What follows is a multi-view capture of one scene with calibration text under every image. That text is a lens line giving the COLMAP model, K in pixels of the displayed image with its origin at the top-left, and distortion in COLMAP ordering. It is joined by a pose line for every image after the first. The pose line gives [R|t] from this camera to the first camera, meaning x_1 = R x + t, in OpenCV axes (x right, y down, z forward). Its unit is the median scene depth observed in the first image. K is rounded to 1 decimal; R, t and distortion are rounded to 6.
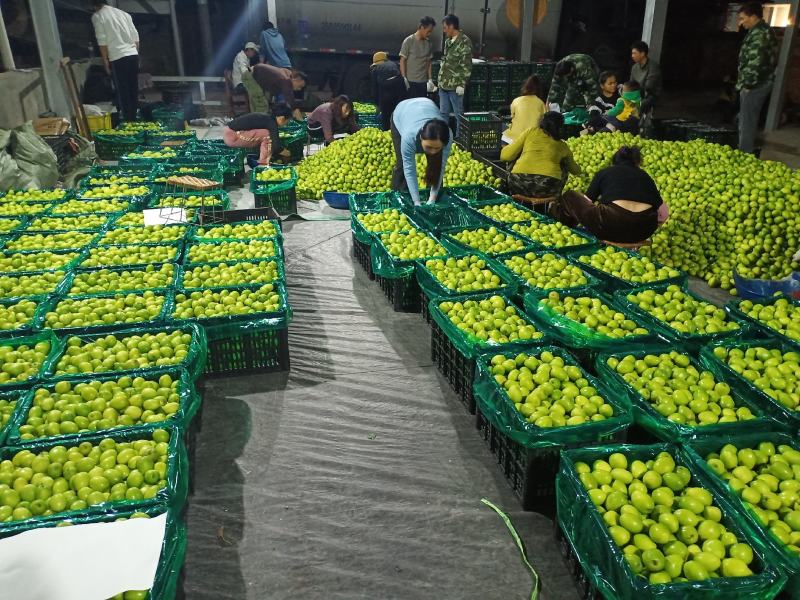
lens RADIAL K [[633.8, 0, 403.0], [0, 633.8, 300.9], [0, 0, 1]] dist [0.071399, -0.157247]
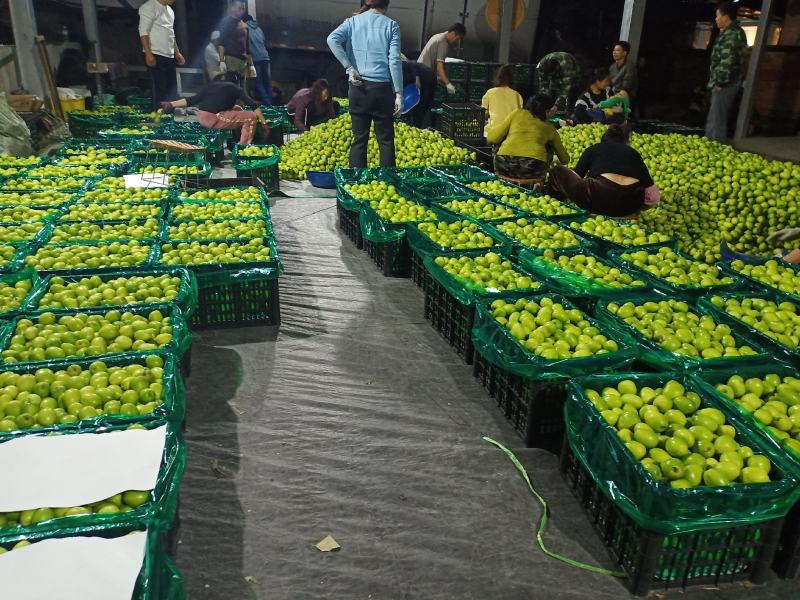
lens RADIAL K [[633.8, 0, 403.0], [0, 633.8, 300.9], [0, 0, 1]] dist [0.071399, -0.157247]
pose [[0.998614, 0.018026, 0.049442, -0.039410], [-0.016984, 0.999626, -0.021419, 0.093077], [-0.049810, 0.020550, 0.998547, 0.018449]]
